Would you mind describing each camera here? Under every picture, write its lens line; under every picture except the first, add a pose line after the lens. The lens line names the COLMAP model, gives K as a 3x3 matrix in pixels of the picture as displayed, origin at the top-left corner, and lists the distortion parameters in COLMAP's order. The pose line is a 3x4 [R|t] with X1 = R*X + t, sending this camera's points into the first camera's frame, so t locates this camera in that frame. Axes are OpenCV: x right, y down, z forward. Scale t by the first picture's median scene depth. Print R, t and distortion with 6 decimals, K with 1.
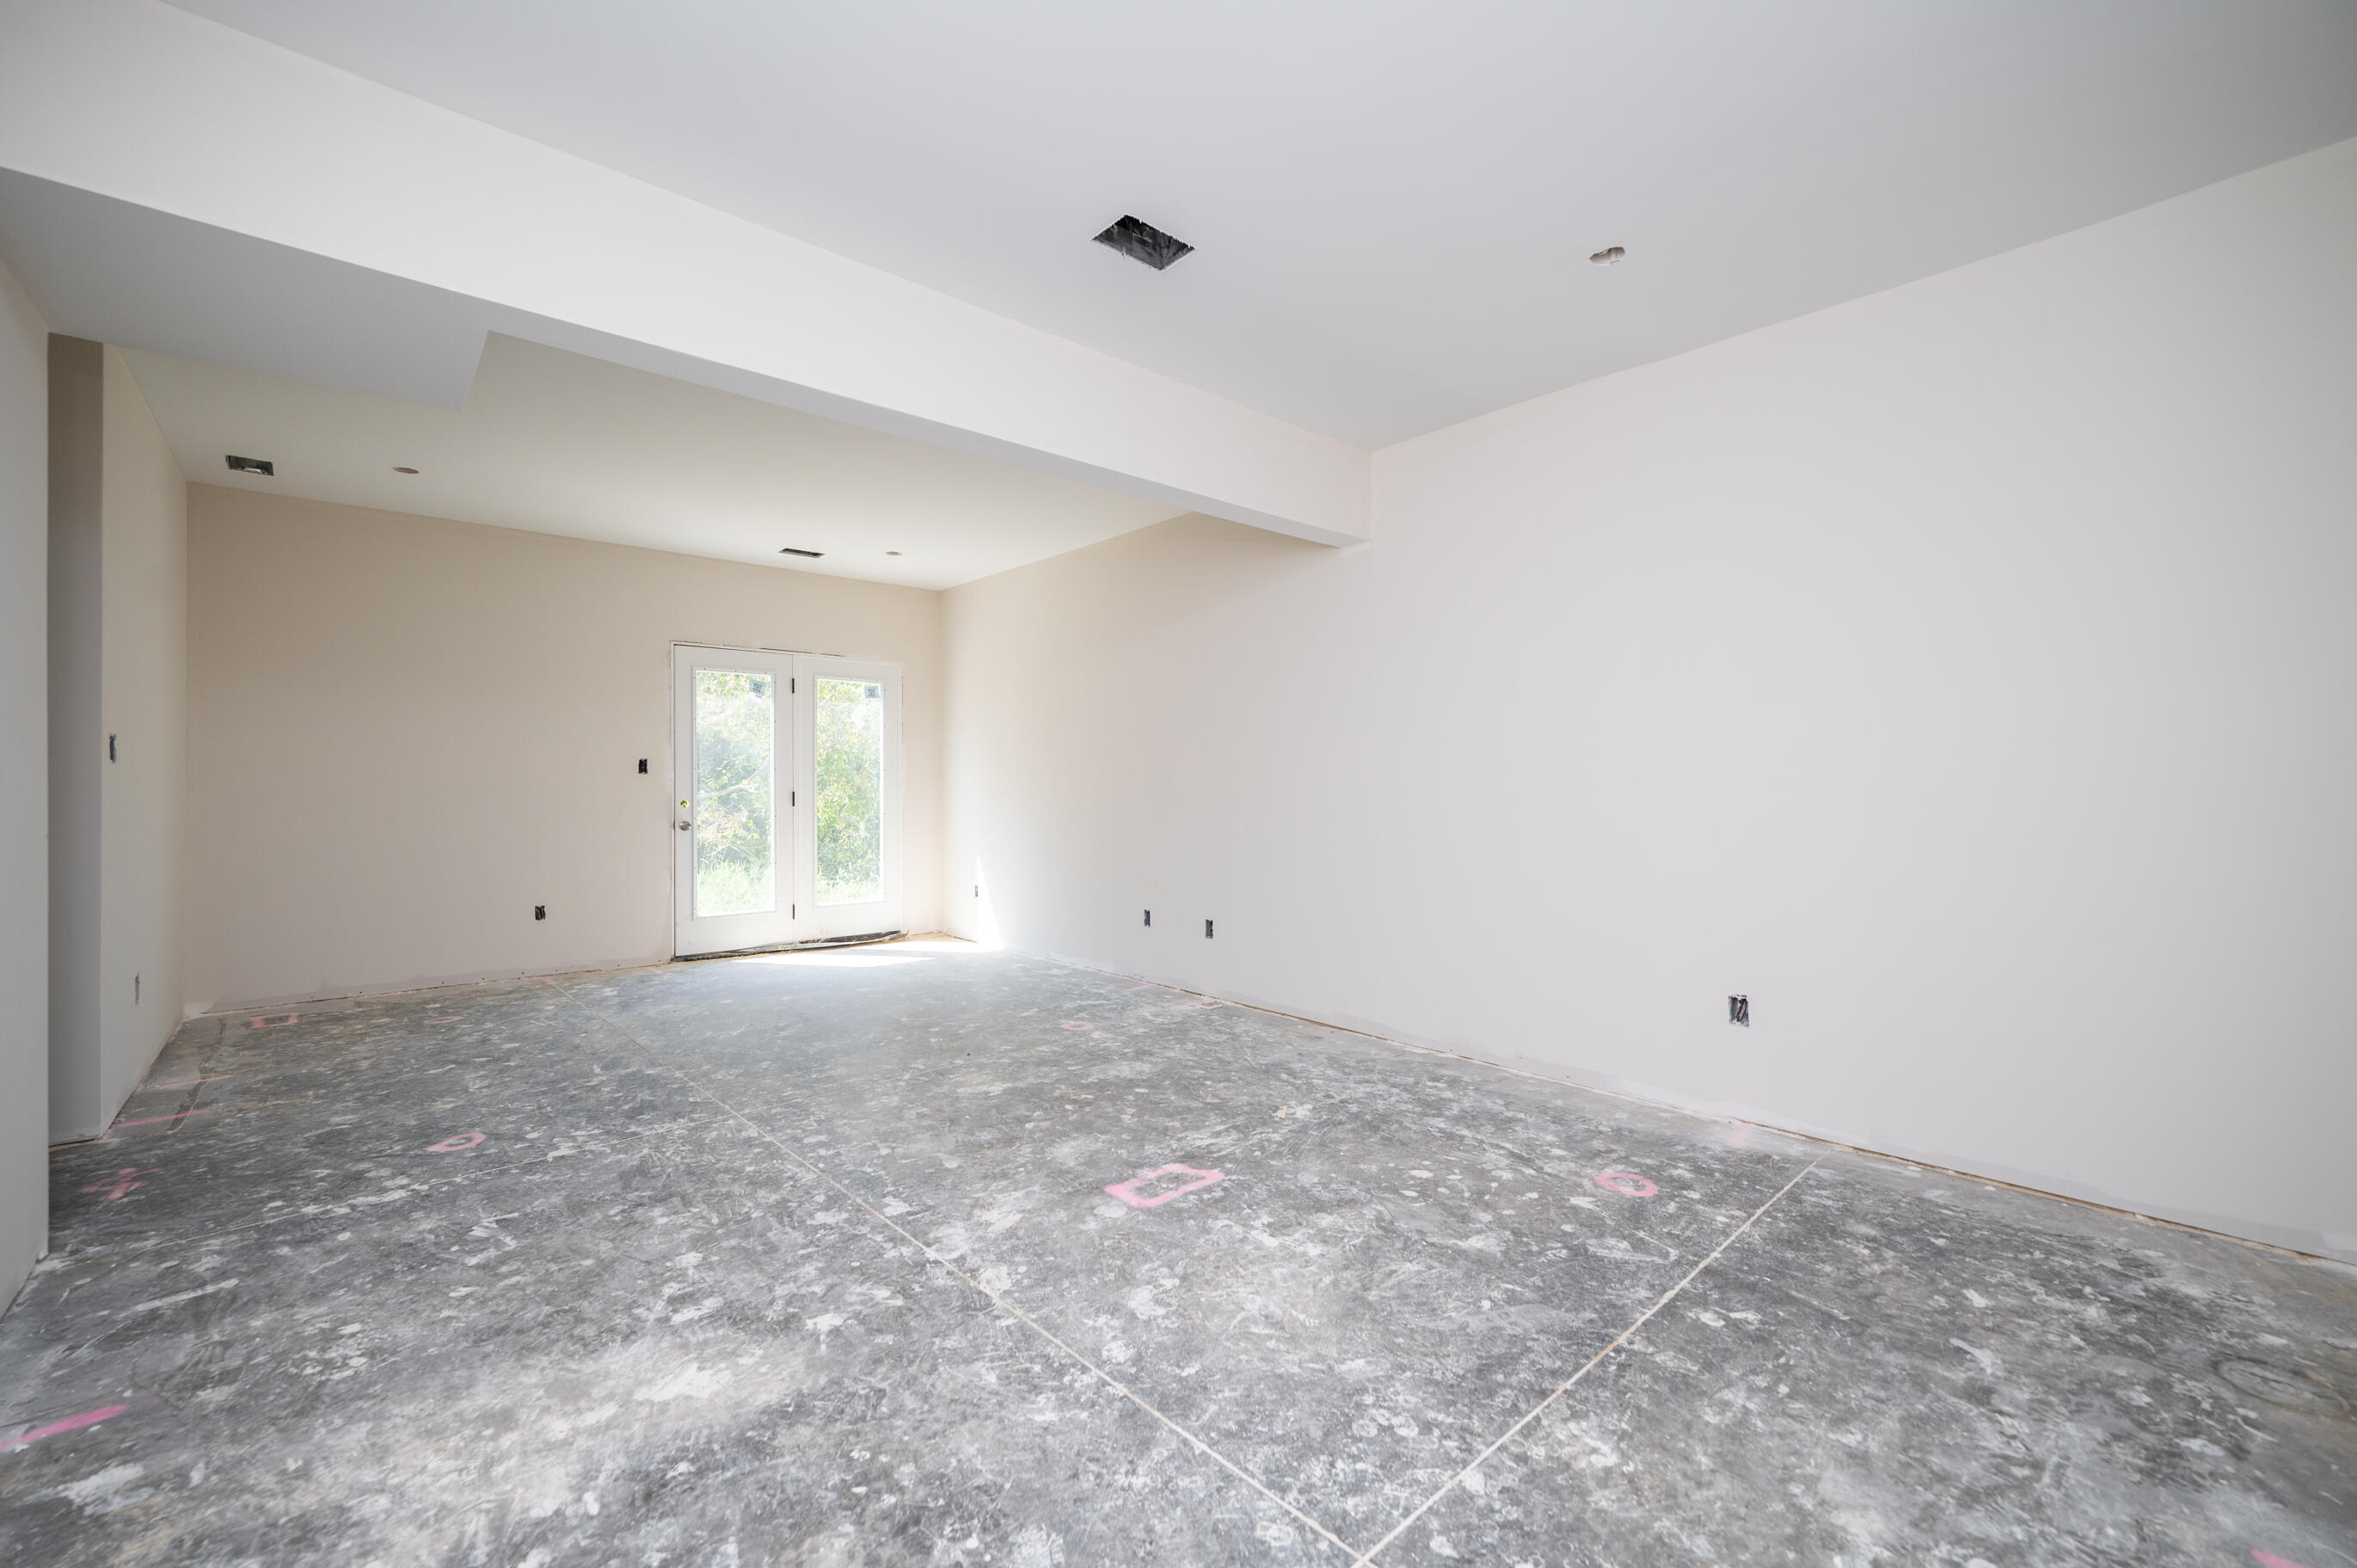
lens RADIAL K [[938.7, 0, 1176.1], [0, 938.7, 787.0], [0, 0, 1]] dist [-0.003806, -0.000536]
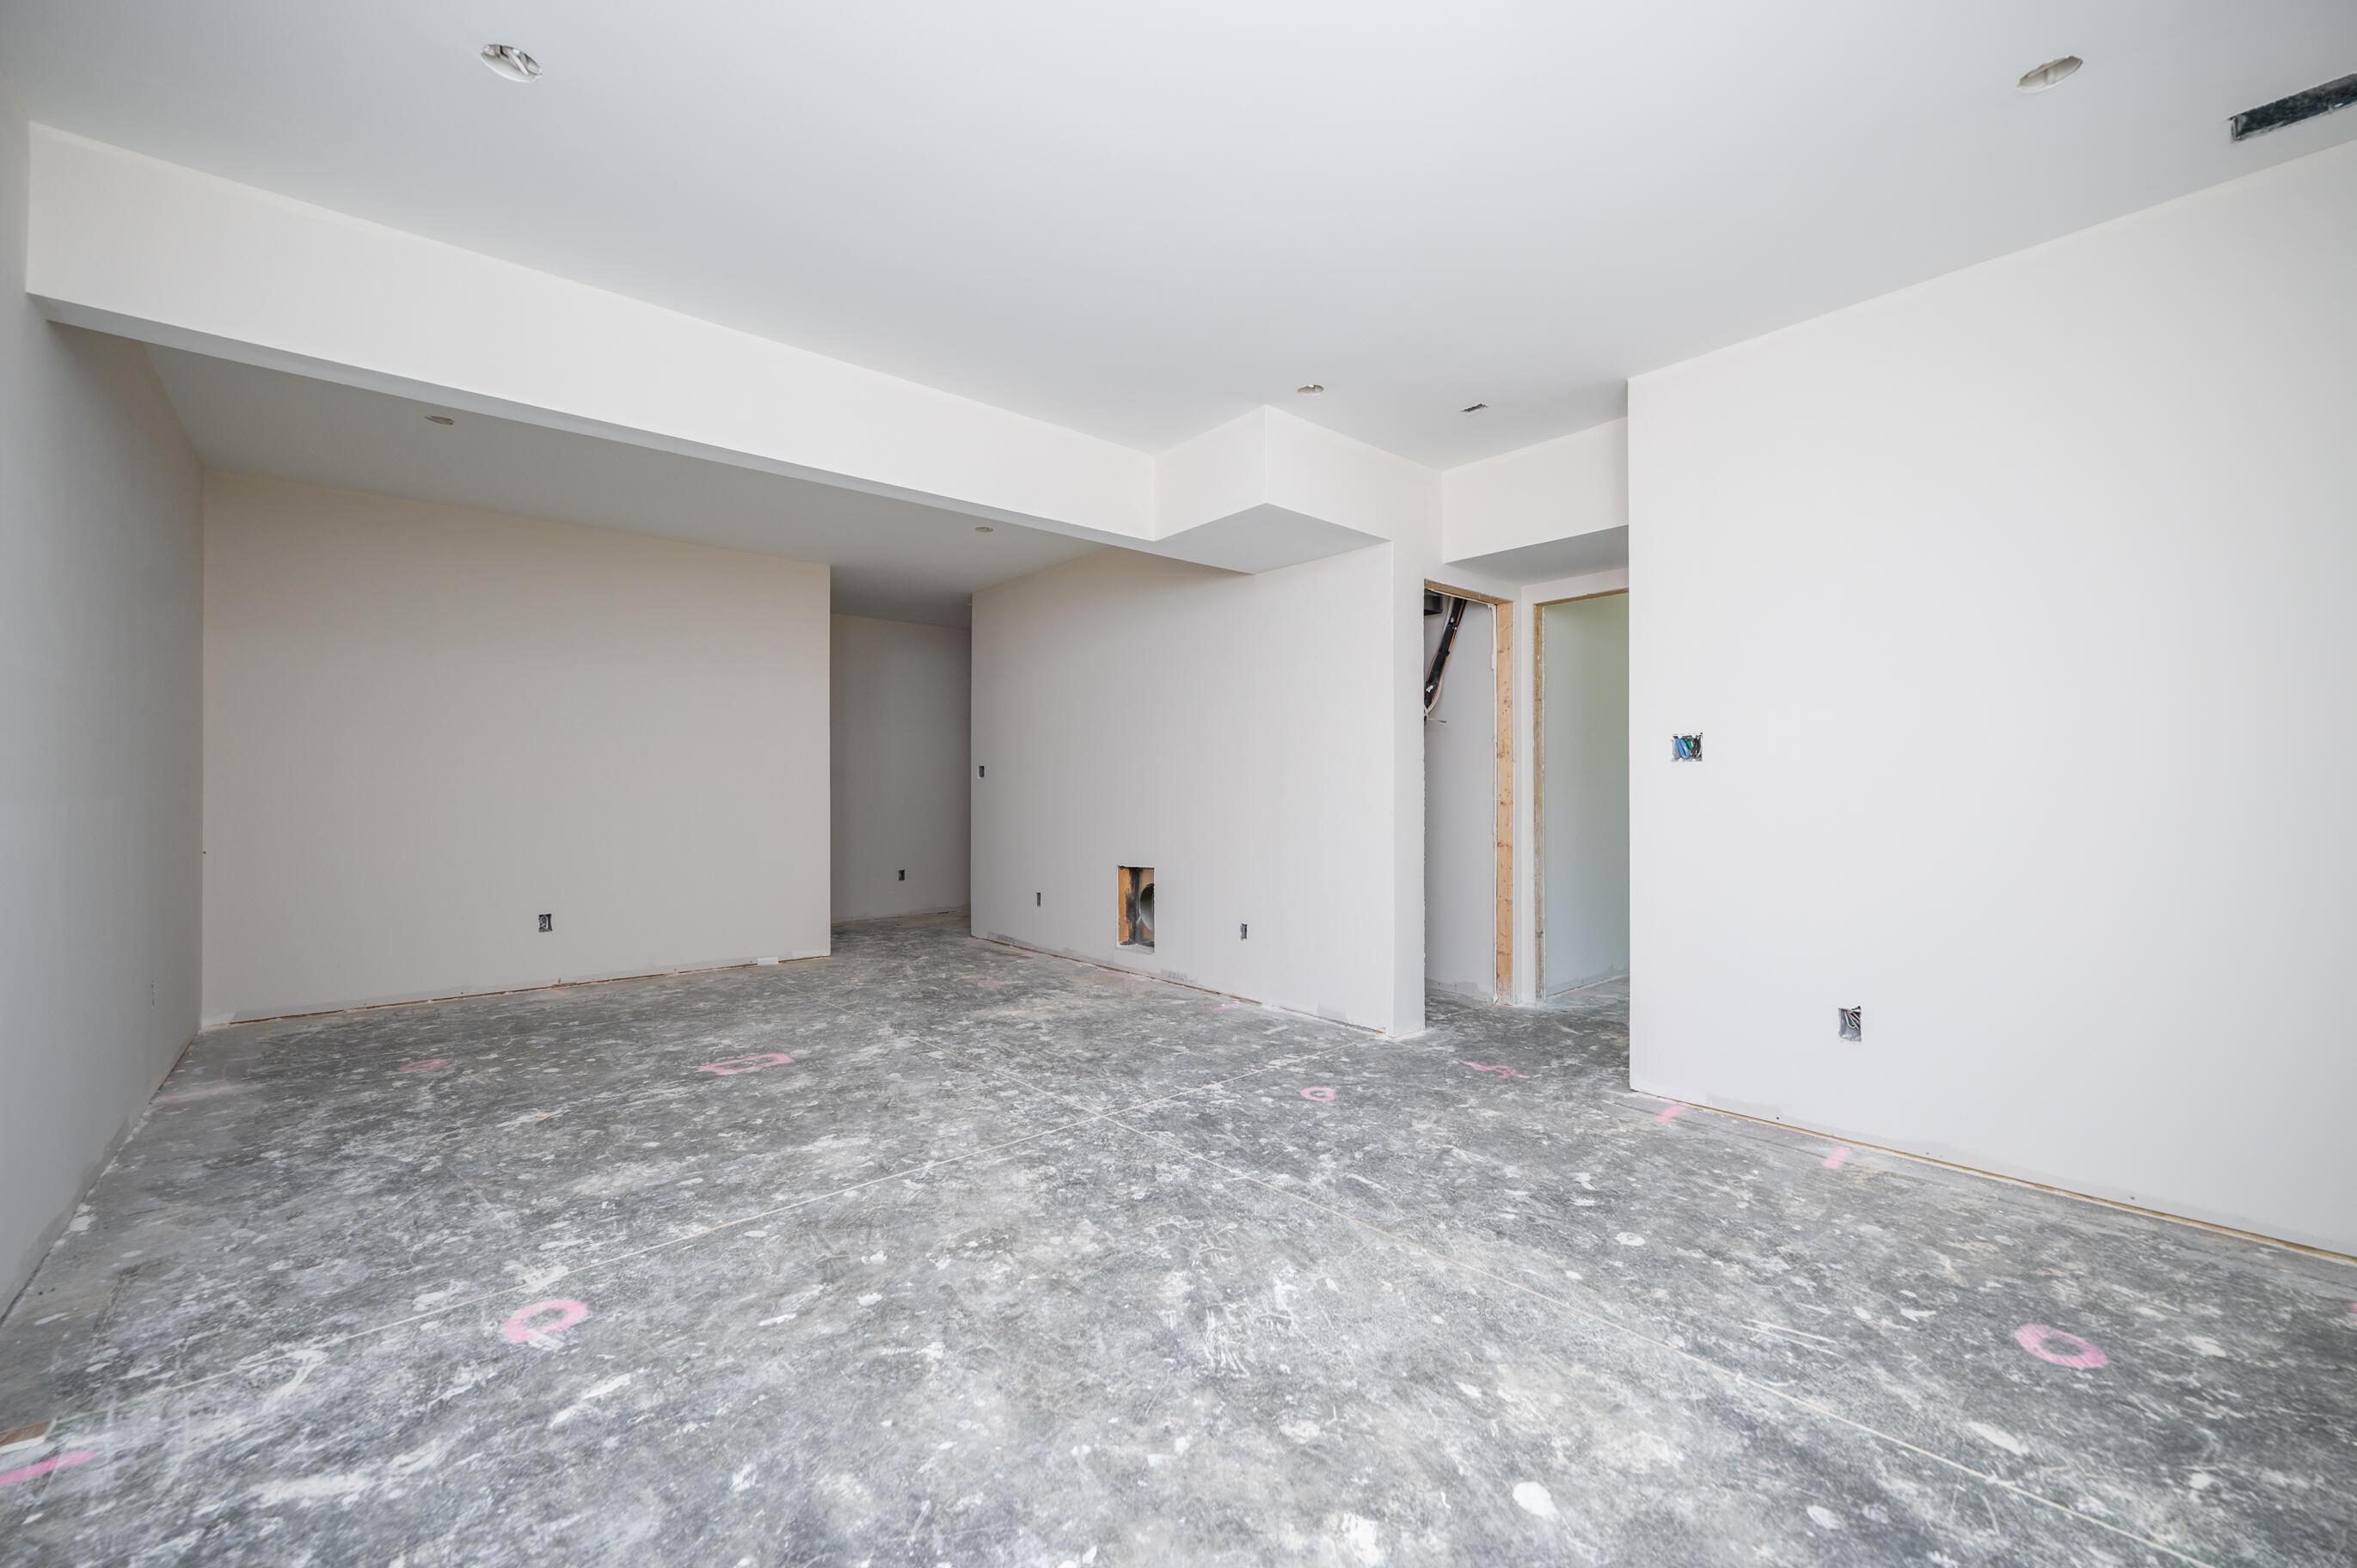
lens RADIAL K [[938.7, 0, 1180.2], [0, 938.7, 786.6], [0, 0, 1]] dist [-0.003806, -0.000536]
pose [[-0.999811, 0.001682, 0.019375, -0.605055], [0.001612, 0.999992, -0.003630, 0.008139], [-0.019381, -0.003598, -0.999806, 2.100835]]
